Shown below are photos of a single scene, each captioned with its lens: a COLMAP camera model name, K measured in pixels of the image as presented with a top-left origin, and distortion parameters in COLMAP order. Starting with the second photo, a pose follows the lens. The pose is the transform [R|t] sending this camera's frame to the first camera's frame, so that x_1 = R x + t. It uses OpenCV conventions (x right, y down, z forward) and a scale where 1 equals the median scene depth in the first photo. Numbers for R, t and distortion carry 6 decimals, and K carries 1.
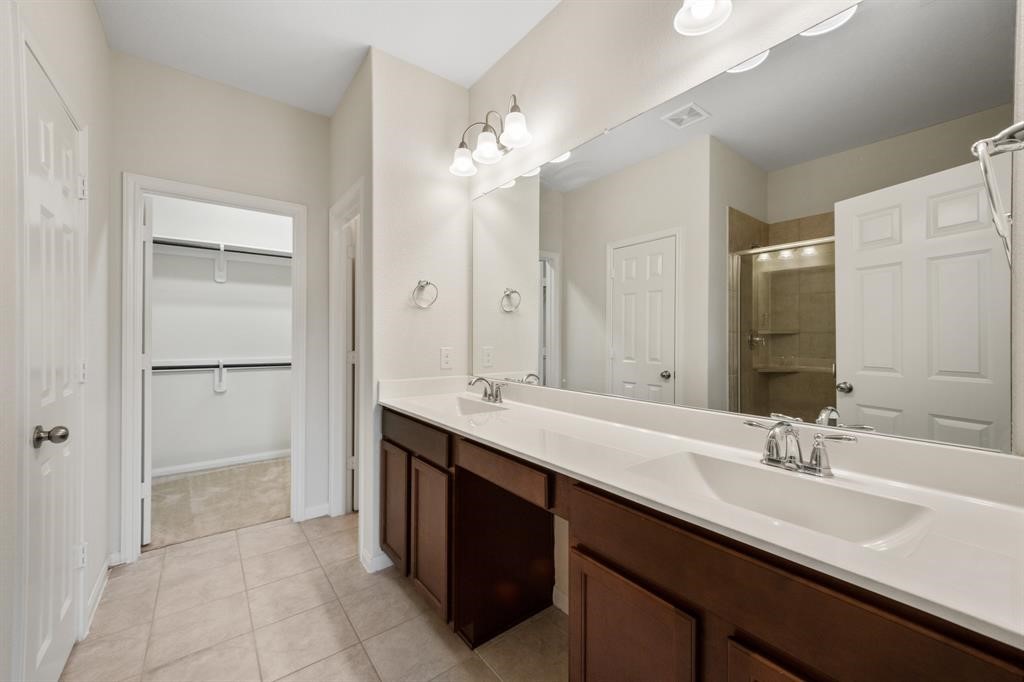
lens RADIAL K [[410.5, 0, 533.6], [0, 410.5, 337.9], [0, 0, 1]] dist [-0.001071, -0.000116]
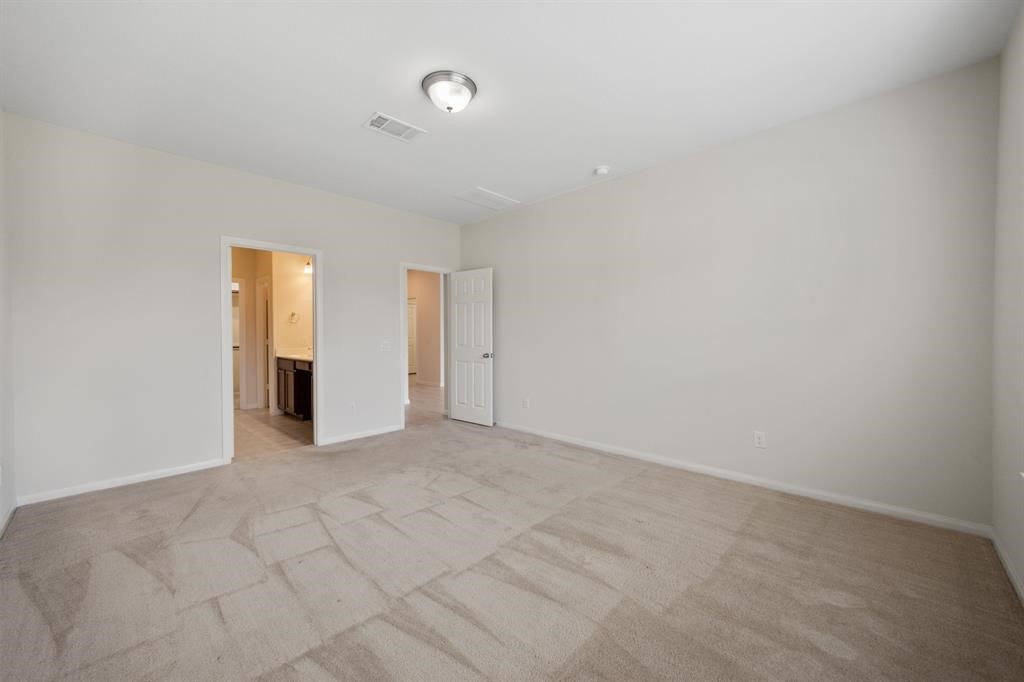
lens RADIAL K [[398.8, 0, 513.4], [0, 398.8, 336.1], [0, 0, 1]] dist [-0.000134, 0.000037]
pose [[0.992088, -0.009363, 0.125192, 0.770936], [0.008067, 0.999909, 0.010855, -0.000069], [-0.125282, -0.009759, 0.992073, -1.649260]]
